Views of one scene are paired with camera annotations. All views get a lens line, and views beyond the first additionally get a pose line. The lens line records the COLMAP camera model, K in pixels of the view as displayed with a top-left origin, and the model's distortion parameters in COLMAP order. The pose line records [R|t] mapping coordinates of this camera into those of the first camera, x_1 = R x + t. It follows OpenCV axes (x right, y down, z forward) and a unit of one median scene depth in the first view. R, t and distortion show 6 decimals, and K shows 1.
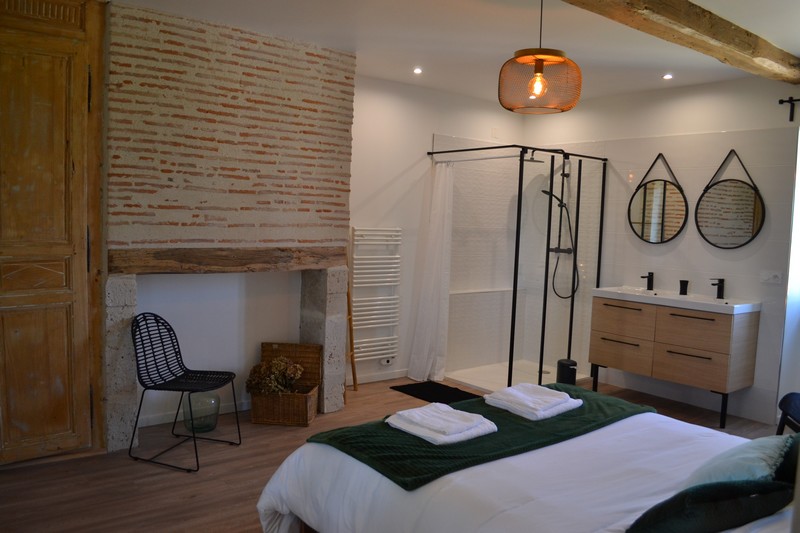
lens RADIAL K [[655.9, 0, 397.1], [0, 655.9, 267.4], [0, 0, 1]] dist [-0.042669, -0.005601]
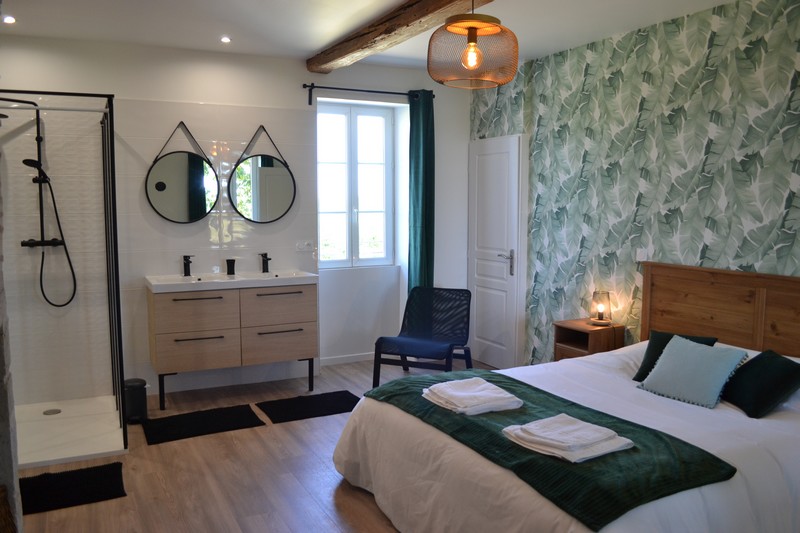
lens RADIAL K [[655.9, 0, 396.9], [0, 655.9, 266.0], [0, 0, 1]] dist [-0.042669, -0.005601]
pose [[0.199499, -0.132289, 0.970927, -0.452044], [0.082488, 0.989596, 0.117883, -0.064853], [-0.976420, 0.056572, 0.208335, 0.573357]]
